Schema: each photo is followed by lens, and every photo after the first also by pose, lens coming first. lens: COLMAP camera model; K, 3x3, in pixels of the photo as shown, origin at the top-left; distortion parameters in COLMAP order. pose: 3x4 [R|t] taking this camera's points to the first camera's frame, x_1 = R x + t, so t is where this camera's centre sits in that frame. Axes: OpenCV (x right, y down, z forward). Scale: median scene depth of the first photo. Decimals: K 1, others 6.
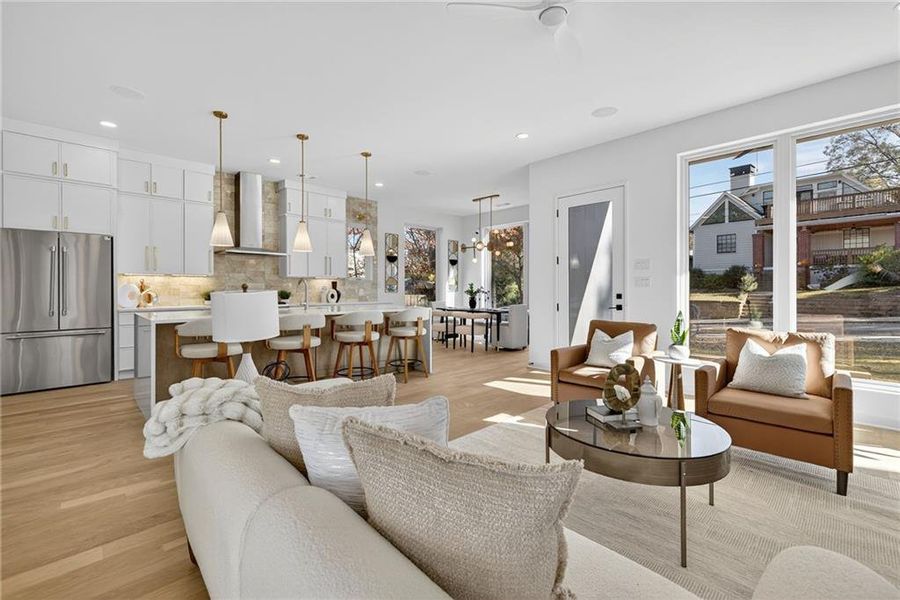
lens RADIAL K [[390.6, 0, 448.7], [0, 390.6, 294.3], [0, 0, 1]] dist [0.002766, 0.000017]
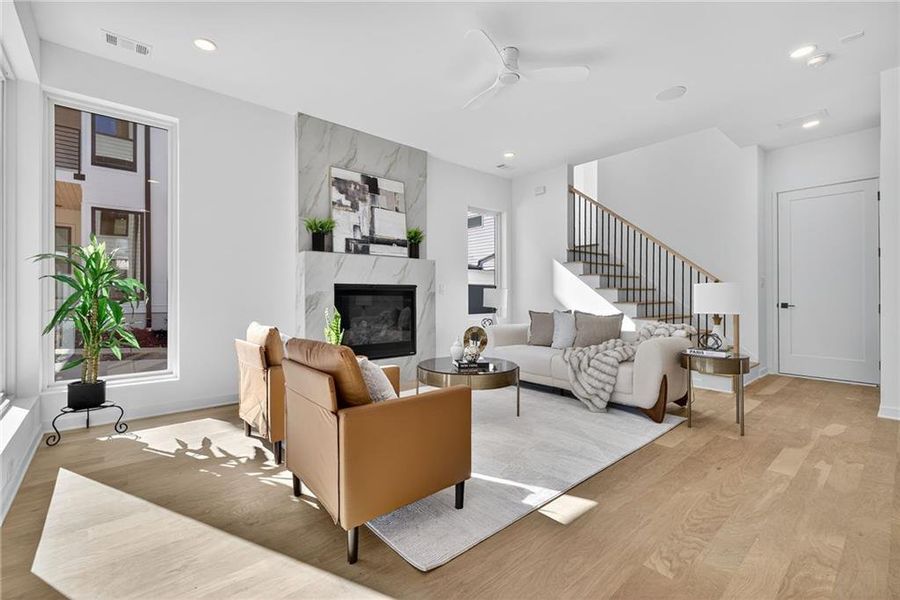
lens RADIAL K [[390.6, 0, 448.7], [0, 390.6, 294.3], [0, 0, 1]] dist [0.002766, 0.000017]
pose [[-0.997654, 0.000134, 0.068460, 0.256110], [0.000444, 0.999990, 0.004515, 0.008252], [-0.068459, 0.004534, -0.997644, 1.561435]]
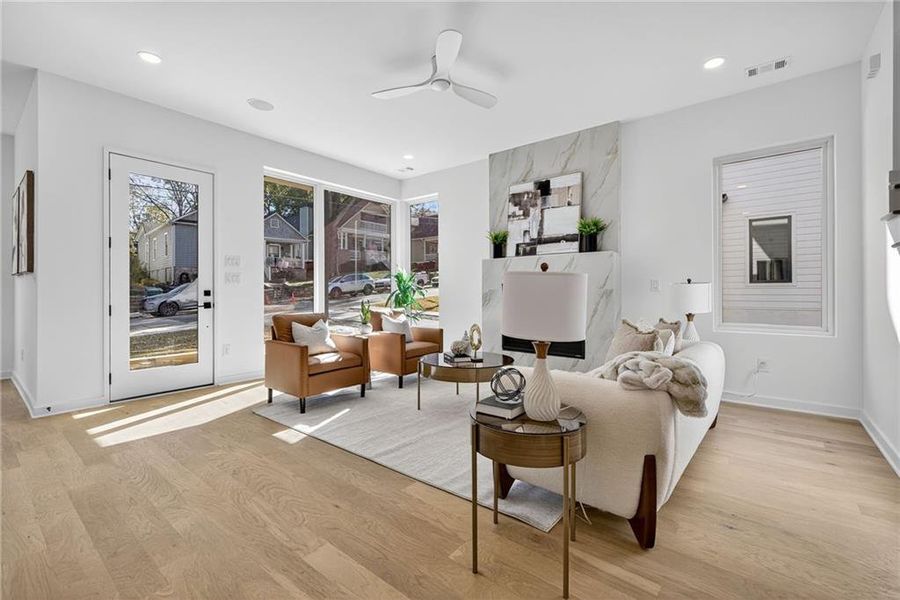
lens RADIAL K [[391.7, 0, 450.3], [0, 391.7, 288.1], [0, 0, 1]] dist [0.004379, 0.000167]
pose [[-0.117032, 0.008789, 0.993089, -0.752093], [0.009062, 0.999929, -0.007782, 0.008460], [-0.993087, 0.008088, -0.117103, 0.748765]]
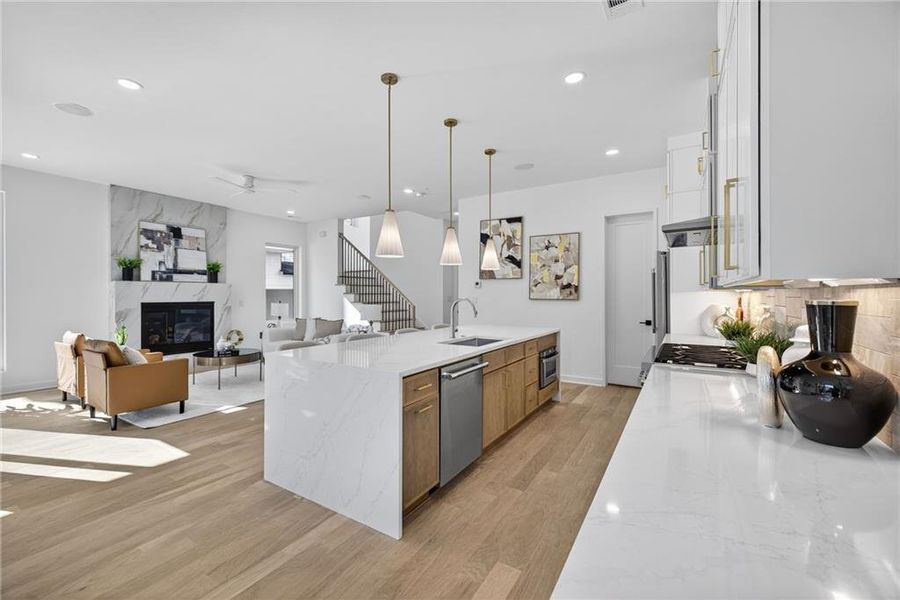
lens RADIAL K [[374.8, 0, 449.1], [0, 374.8, 294.4], [0, 0, 1]] dist [0.001048, -0.000121]
pose [[-0.972081, -0.002723, -0.234628, -0.264215], [-0.004144, 0.999976, 0.005562, -0.071607], [0.234607, 0.006379, -0.972069, 2.354849]]
